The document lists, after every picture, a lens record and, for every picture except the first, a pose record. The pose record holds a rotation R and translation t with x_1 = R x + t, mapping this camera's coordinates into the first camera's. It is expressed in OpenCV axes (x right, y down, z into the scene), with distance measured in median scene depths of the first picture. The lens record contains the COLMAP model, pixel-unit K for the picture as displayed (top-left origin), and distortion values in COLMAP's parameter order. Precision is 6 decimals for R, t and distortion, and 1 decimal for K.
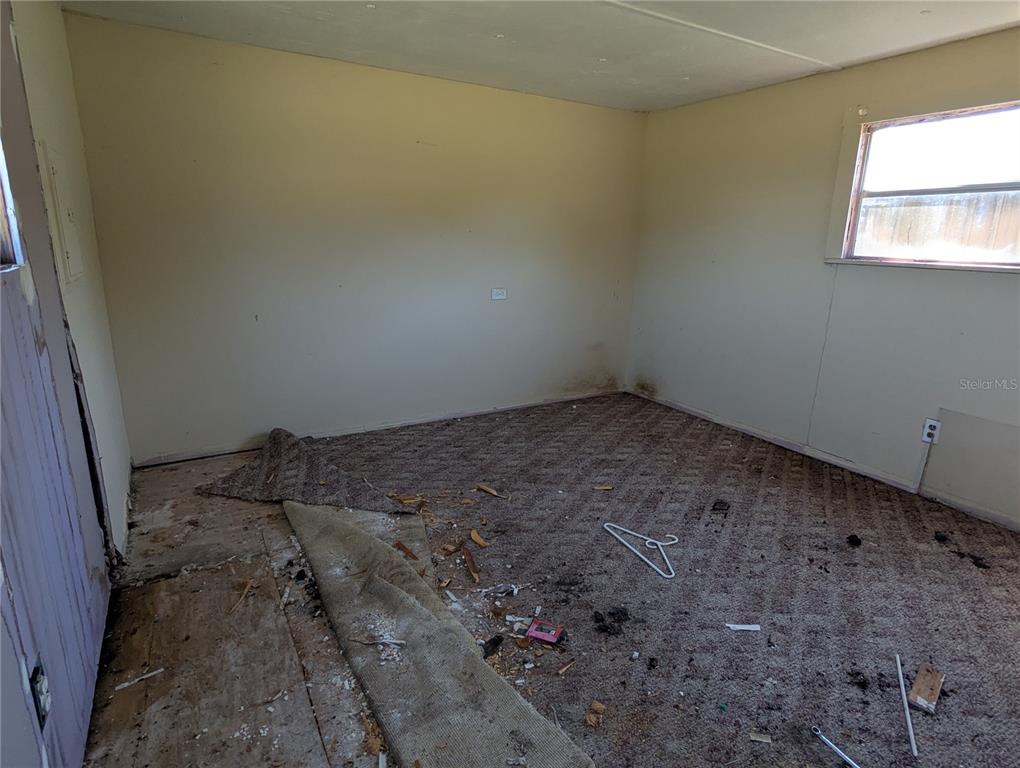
lens RADIAL K [[550.6, 0, 507.6], [0, 550.6, 379.3], [0, 0, 1]] dist [0.003060, 0.000804]
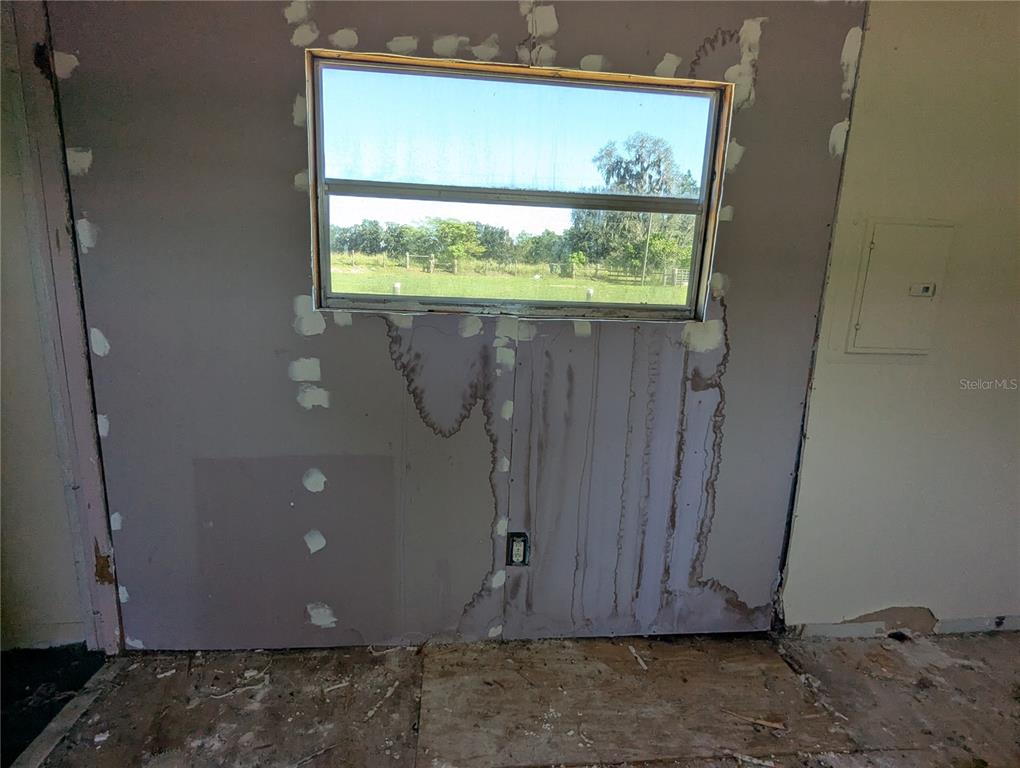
lens RADIAL K [[550.6, 0, 507.6], [0, 550.6, 379.3], [0, 0, 1]] dist [0.003060, 0.000804]
pose [[-0.412781, 0.153001, -0.897888, 0.435216], [-0.276829, 0.918083, 0.283707, -0.274860], [0.867743, 0.365670, -0.336612, 0.914003]]
